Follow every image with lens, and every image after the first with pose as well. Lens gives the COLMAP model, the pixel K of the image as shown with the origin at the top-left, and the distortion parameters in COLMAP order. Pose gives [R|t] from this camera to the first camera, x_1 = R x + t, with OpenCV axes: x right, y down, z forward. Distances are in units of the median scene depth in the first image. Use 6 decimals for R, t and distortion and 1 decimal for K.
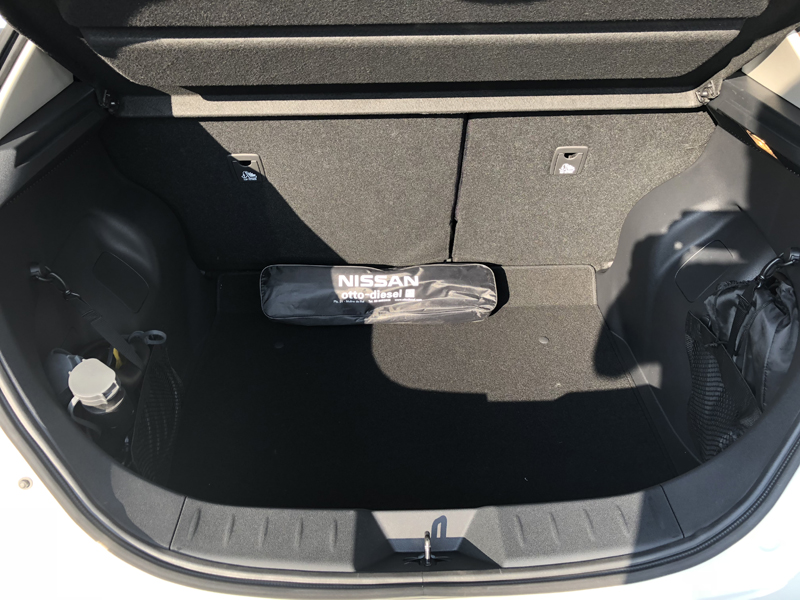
lens RADIAL K [[654.7, 0, 421.2], [0, 654.7, 300.5], [0, 0, 1]] dist [-0.001845, -0.006475]
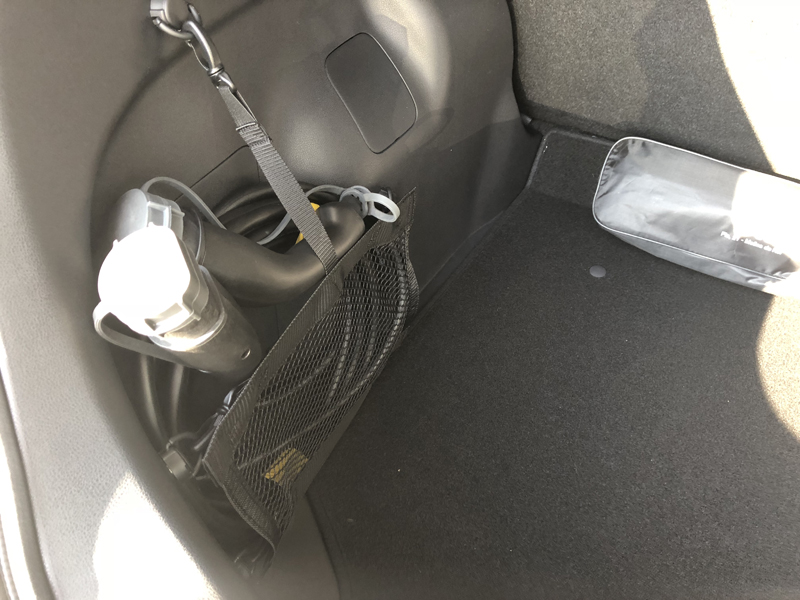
lens RADIAL K [[654.7, 0, 421.2], [0, 654.7, 300.5], [0, 0, 1]] dist [-0.001845, -0.006475]
pose [[0.827818, 0.375675, -0.416636, -0.093285], [-0.287363, 0.921799, 0.260210, -0.017420], [0.481809, -0.095681, 0.871037, 0.405023]]
